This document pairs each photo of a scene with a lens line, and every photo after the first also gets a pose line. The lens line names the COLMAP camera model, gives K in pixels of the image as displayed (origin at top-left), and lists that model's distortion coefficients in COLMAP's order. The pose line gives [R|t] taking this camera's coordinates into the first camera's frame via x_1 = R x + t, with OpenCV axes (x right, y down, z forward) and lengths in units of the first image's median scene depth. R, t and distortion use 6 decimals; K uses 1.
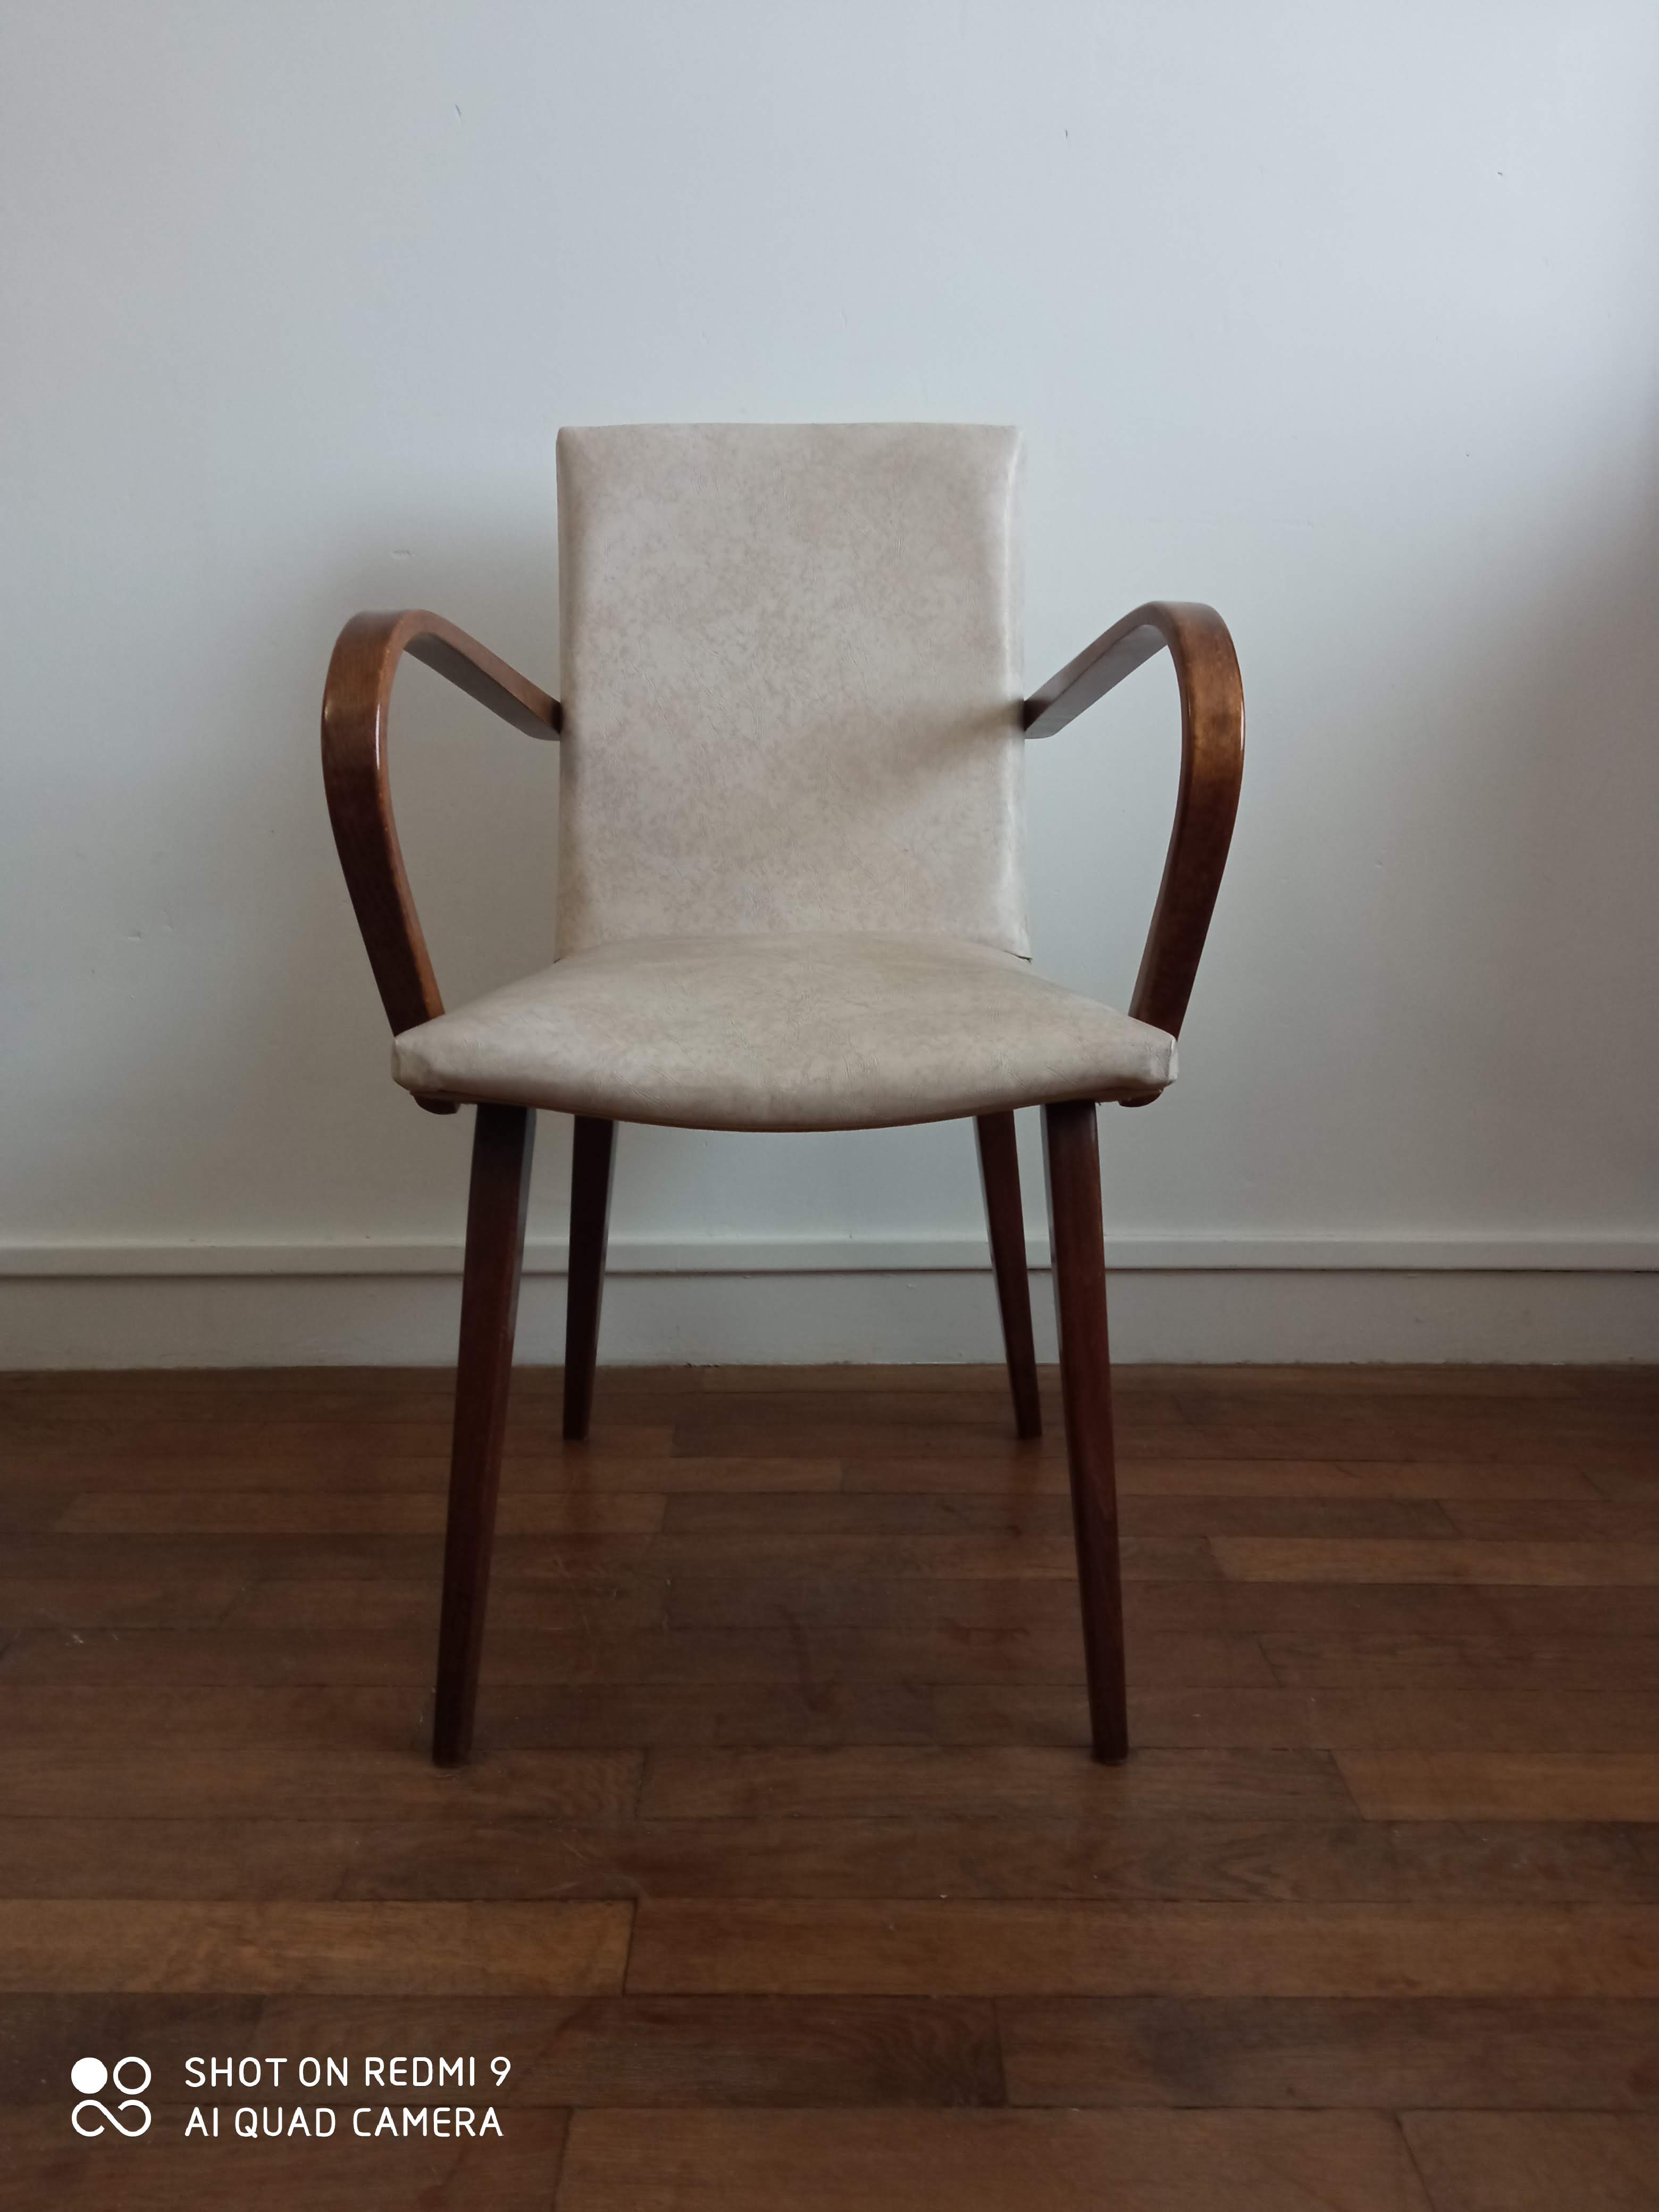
lens RADIAL K [[1755.4, 0, 829.5], [0, 1755.4, 1106.0], [0, 0, 1]] dist [0.013166, -0.076289]
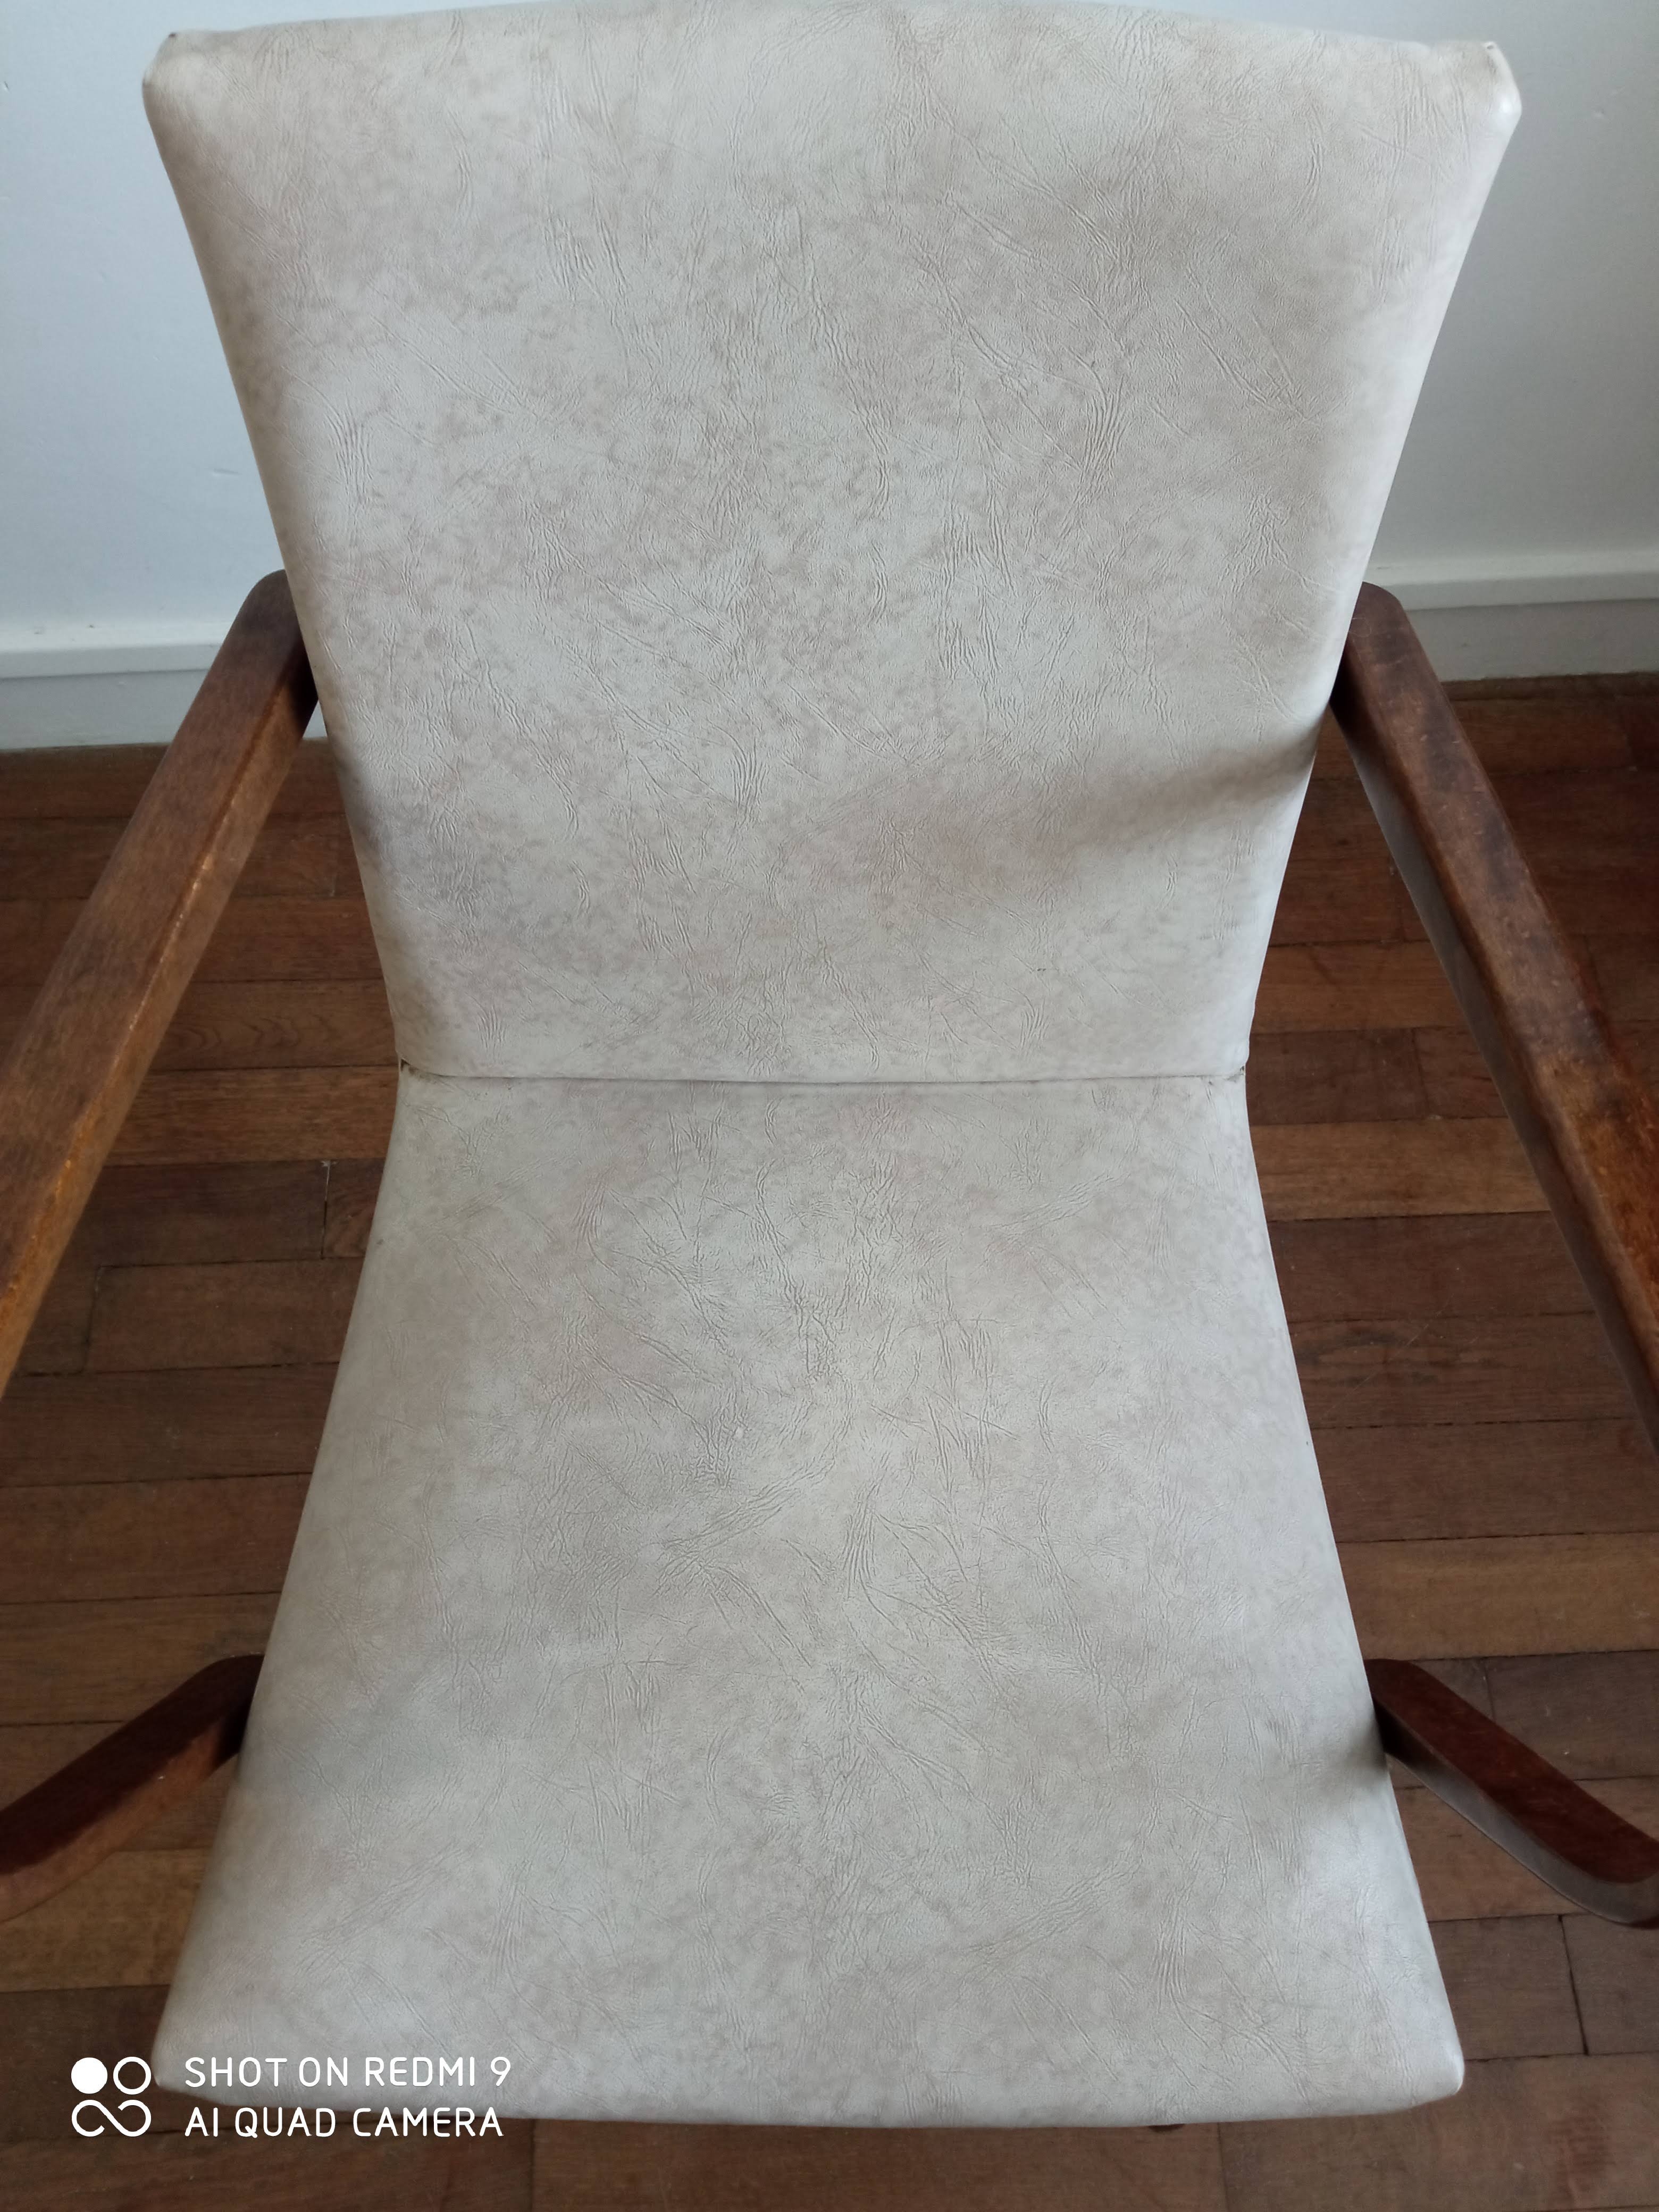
lens RADIAL K [[1755.4, 0, 829.5], [0, 1755.4, 1106.0], [0, 0, 1]] dist [0.013166, -0.076289]
pose [[0.999779, 0.020826, -0.002852, -0.016549], [-0.011446, 0.653163, 0.757130, -0.510426], [0.017630, -0.756930, 0.653258, 0.633672]]
